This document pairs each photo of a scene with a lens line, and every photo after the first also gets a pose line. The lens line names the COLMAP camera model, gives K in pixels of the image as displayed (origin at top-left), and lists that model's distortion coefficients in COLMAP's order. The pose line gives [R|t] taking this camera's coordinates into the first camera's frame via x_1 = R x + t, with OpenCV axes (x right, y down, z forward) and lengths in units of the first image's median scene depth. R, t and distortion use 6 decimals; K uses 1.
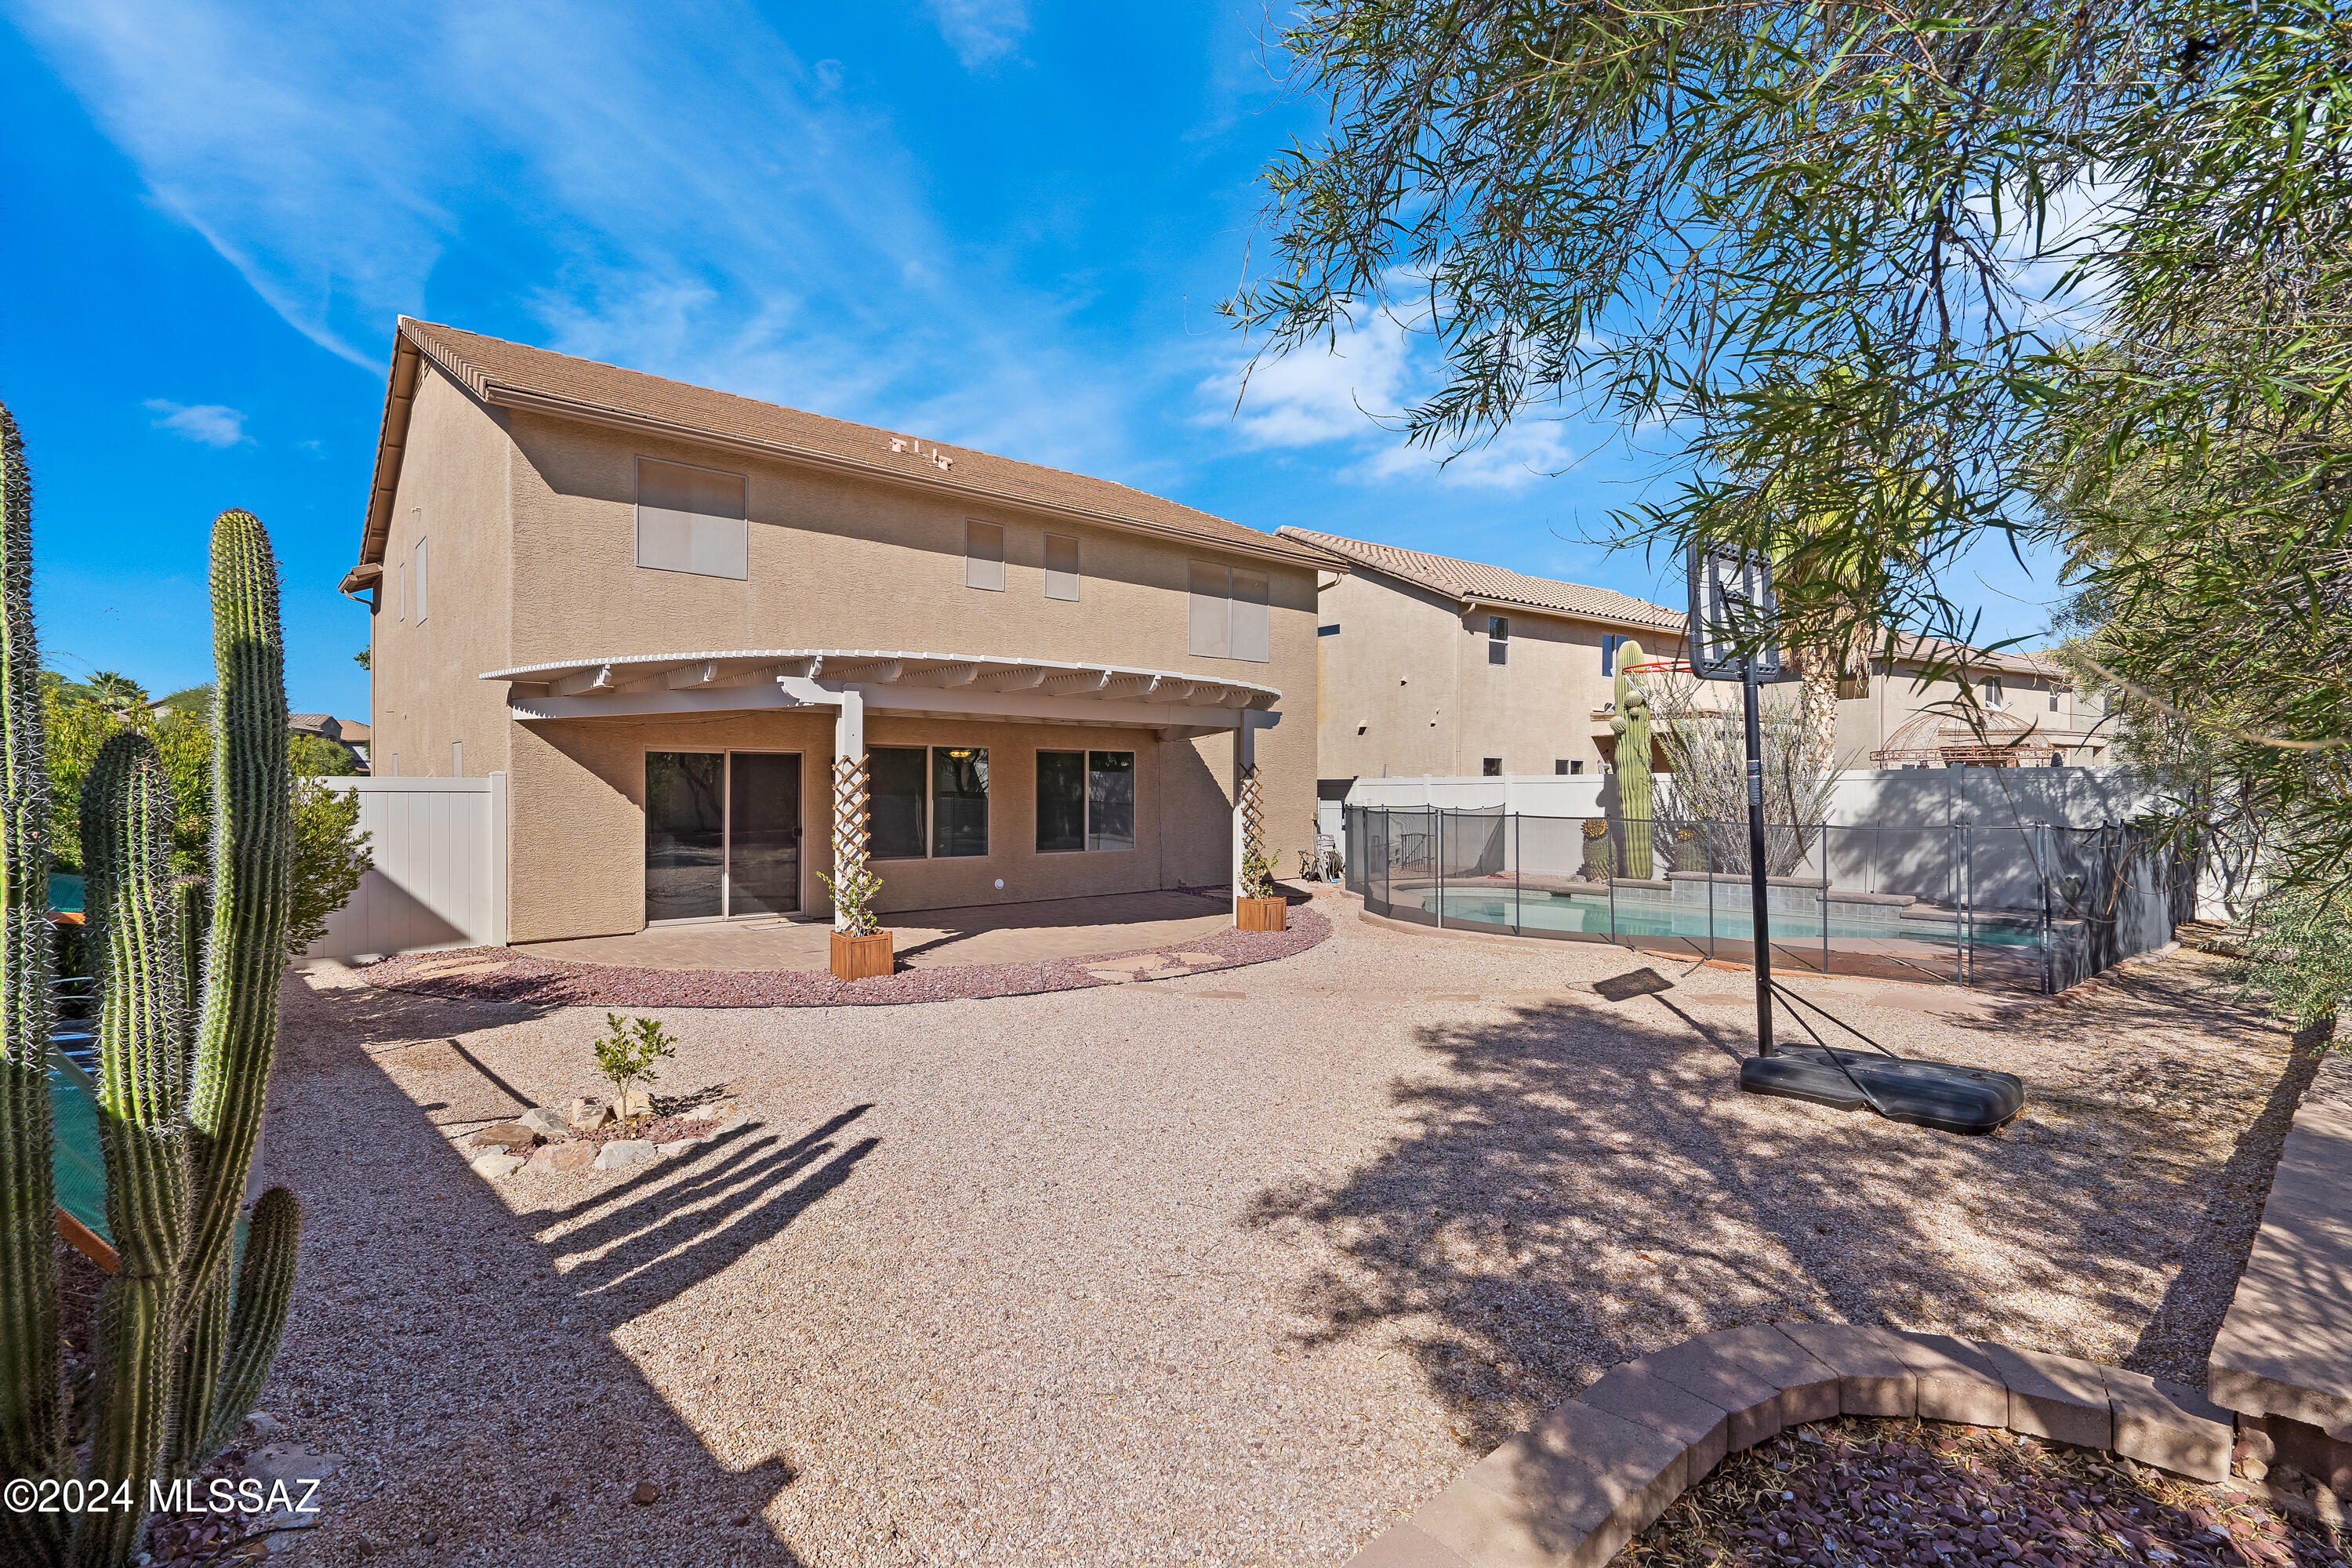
lens RADIAL K [[1079.6, 0, 1170.7], [0, 1079.6, 792.6], [0, 0, 1]] dist [-0.005502, 0.001162]
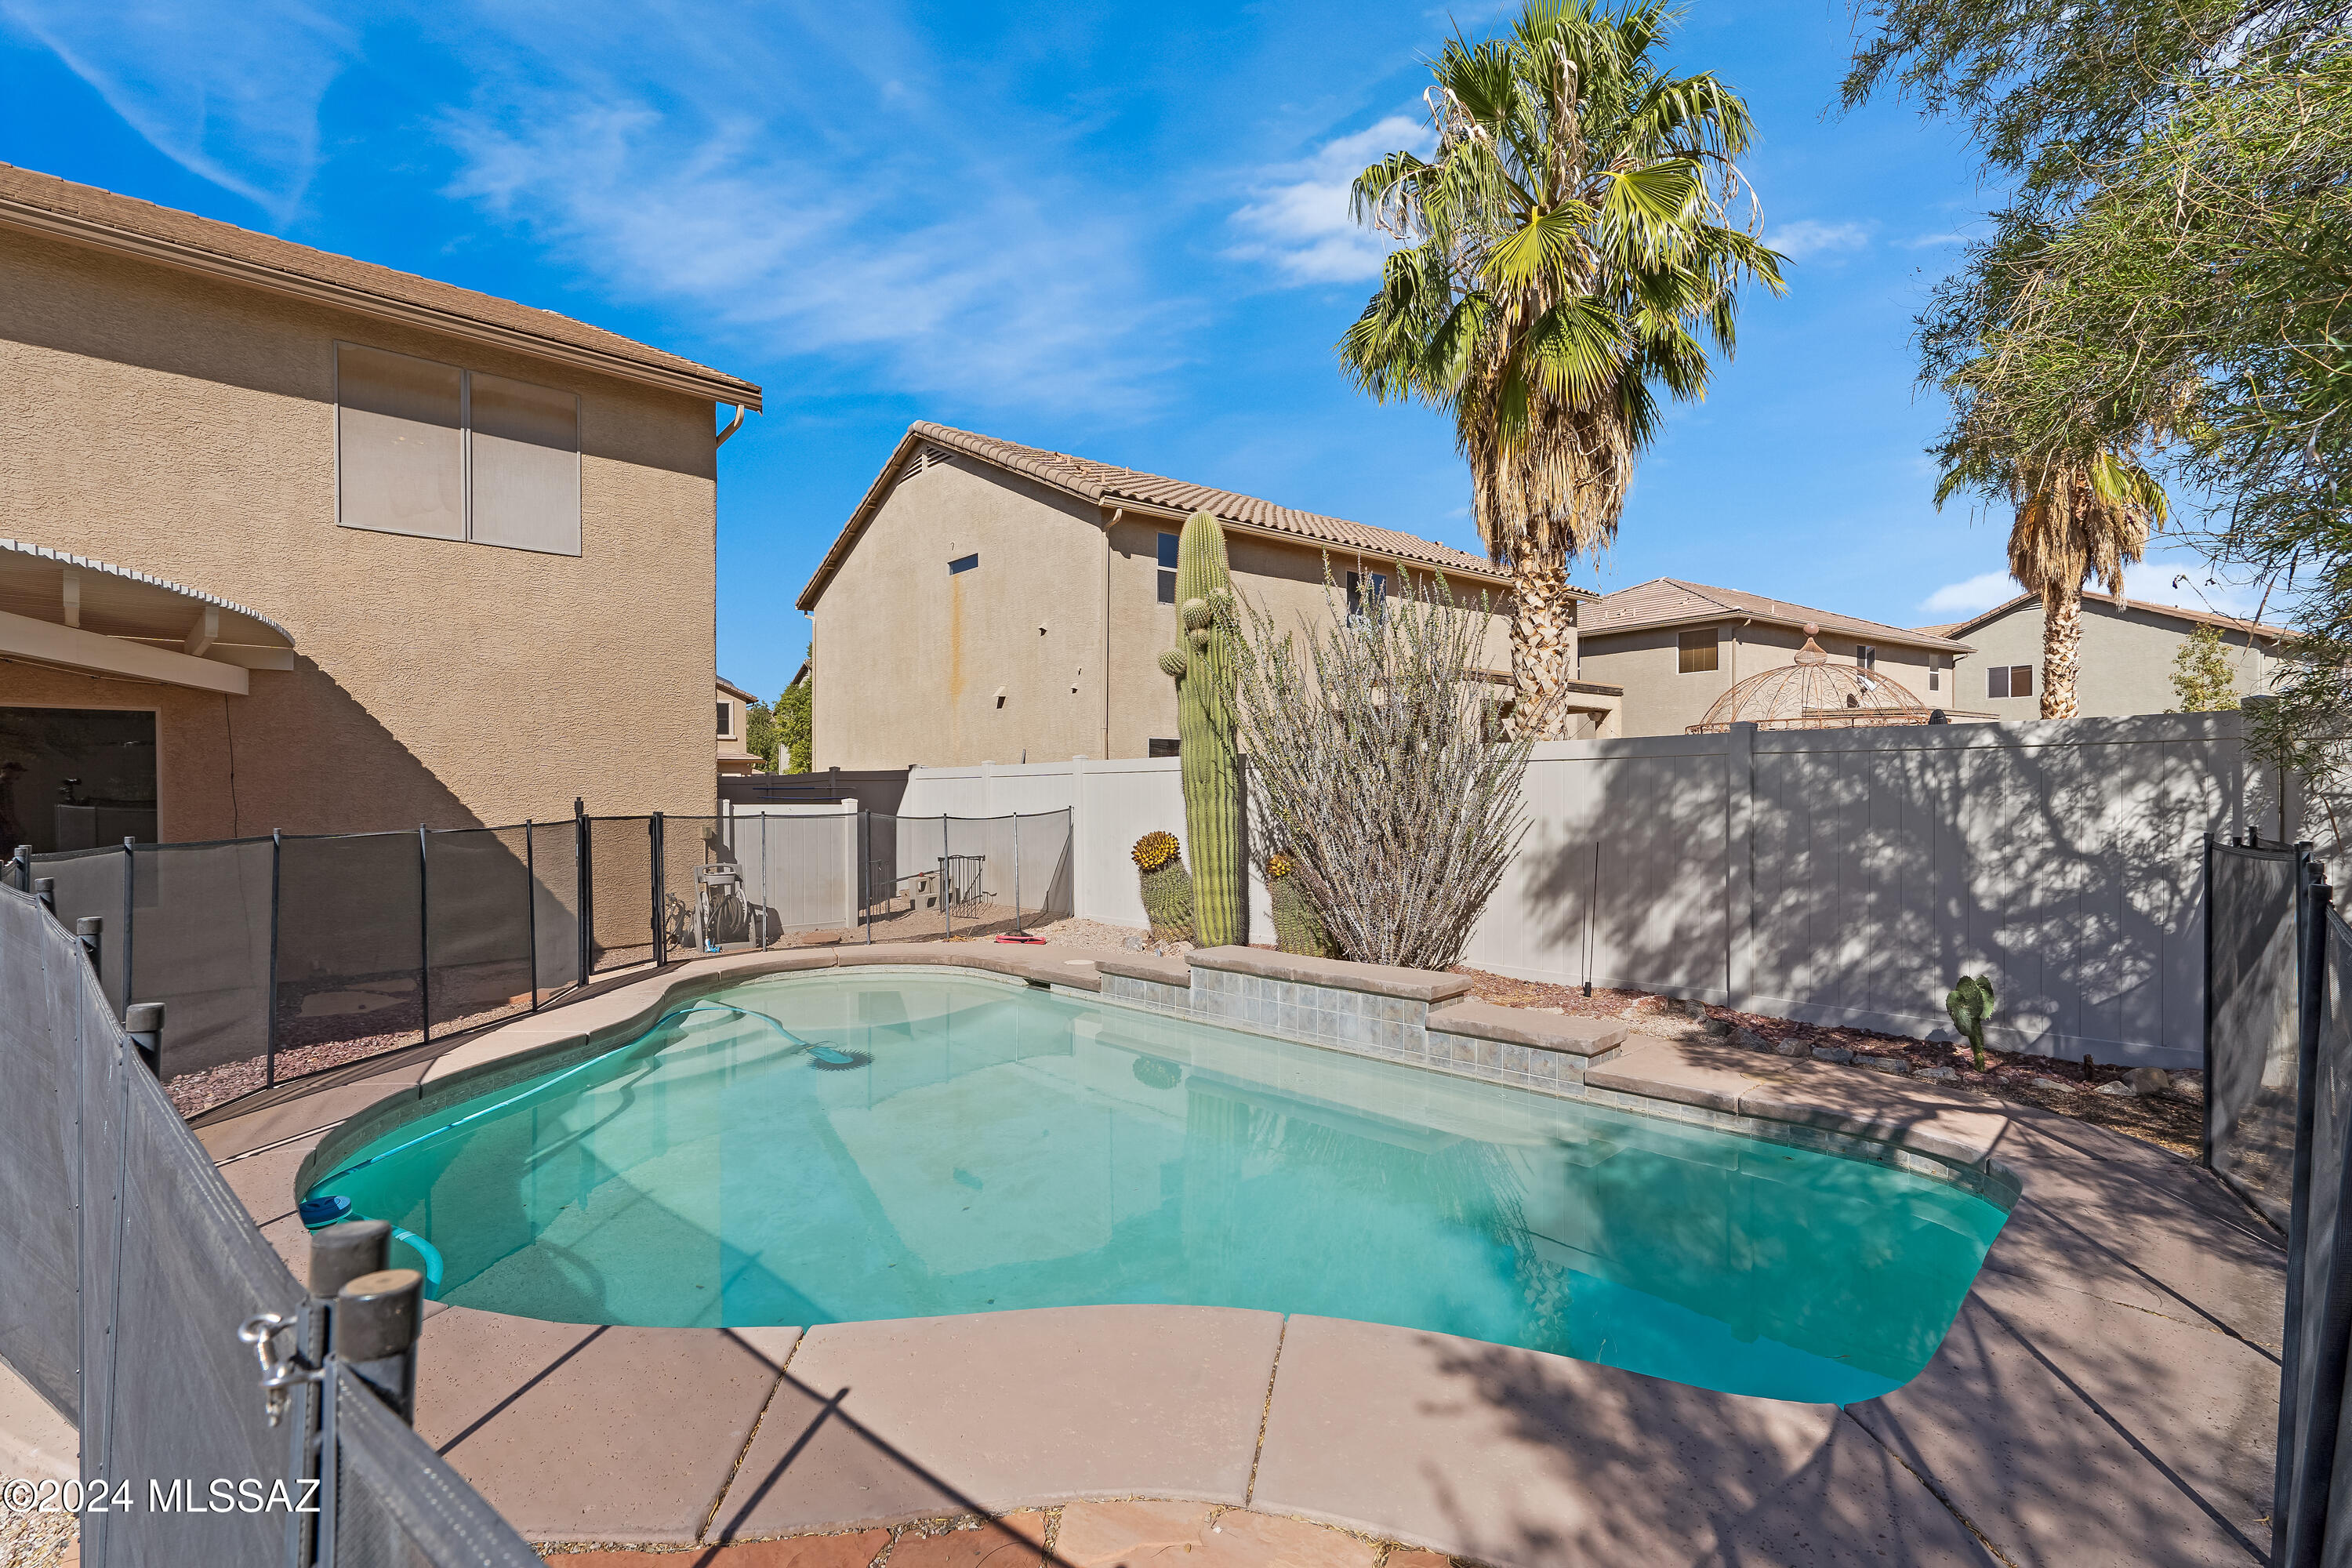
lens RADIAL K [[1079.6, 0, 1177.5], [0, 1079.6, 791.2], [0, 0, 1]] dist [-0.005502, 0.001162]
pose [[0.997218, -0.007360, 0.074181, 0.417608], [0.007328, 0.999973, 0.000708, 0.001809], [-0.074184, -0.000162, 0.997245, 0.508534]]
